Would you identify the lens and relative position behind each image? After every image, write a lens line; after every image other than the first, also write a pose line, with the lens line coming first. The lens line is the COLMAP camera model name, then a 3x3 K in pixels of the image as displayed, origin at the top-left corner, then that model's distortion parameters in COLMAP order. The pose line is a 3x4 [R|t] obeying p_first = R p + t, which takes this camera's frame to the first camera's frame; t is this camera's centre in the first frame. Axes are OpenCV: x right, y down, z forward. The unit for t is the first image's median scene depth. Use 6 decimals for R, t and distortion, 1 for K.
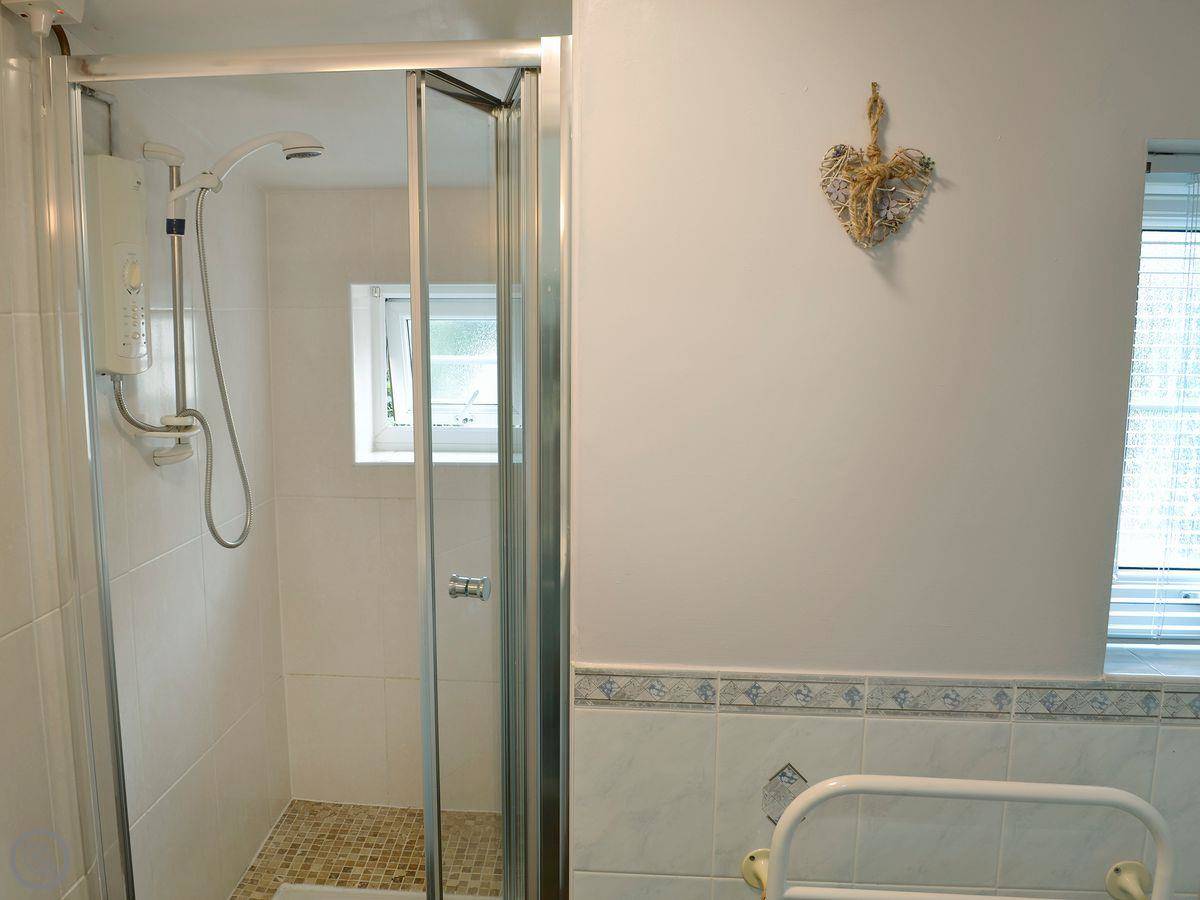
lens RADIAL K [[995.1, 0, 598.1], [0, 995.1, 451.3], [0, 0, 1]] dist [-0.074403, -0.012311]
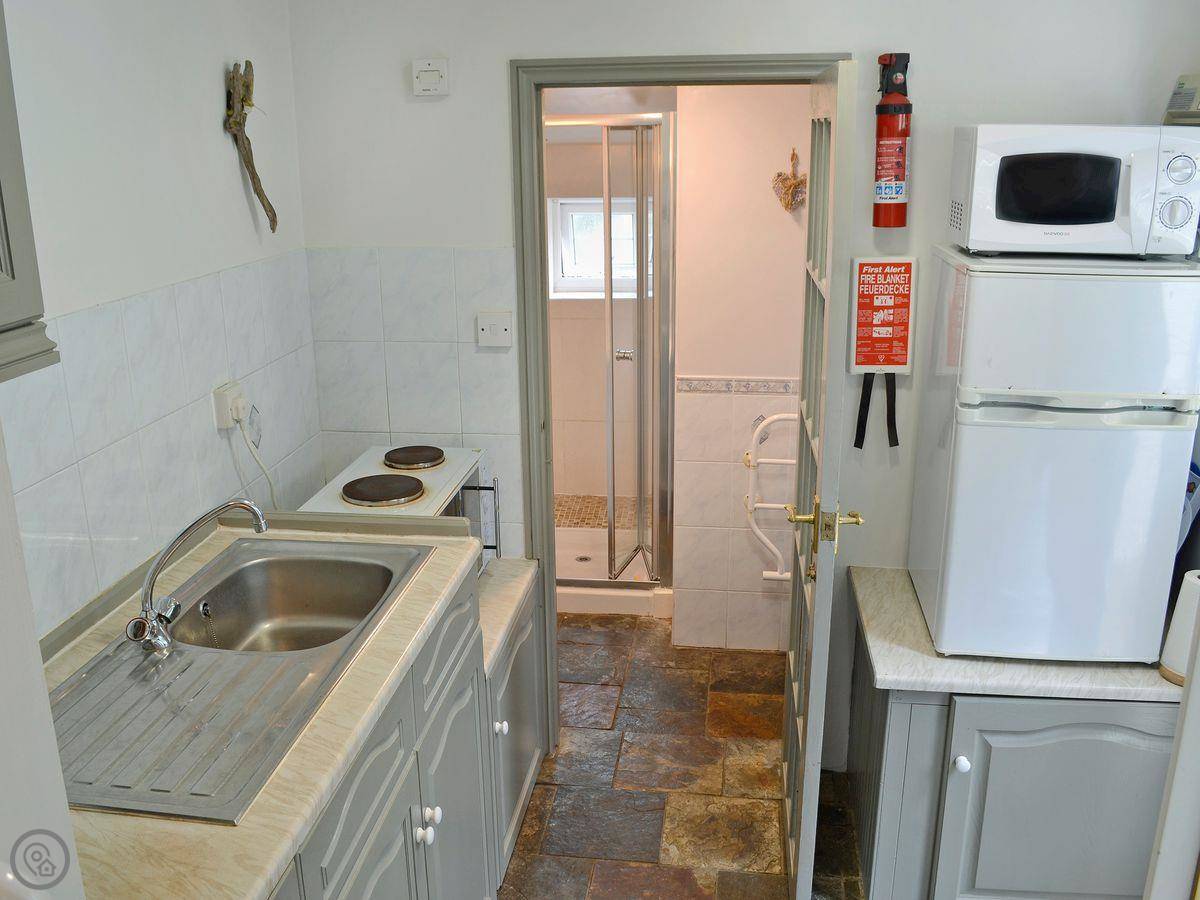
lens RADIAL K [[995.1, 0, 595.1], [0, 995.1, 445.8], [0, 0, 1]] dist [-0.074403, -0.012311]
pose [[0.994732, 0.010412, -0.101983, 0.029561], [0.005009, 0.988704, 0.149800, 0.010370], [0.102390, -0.149522, 0.983443, -1.563901]]
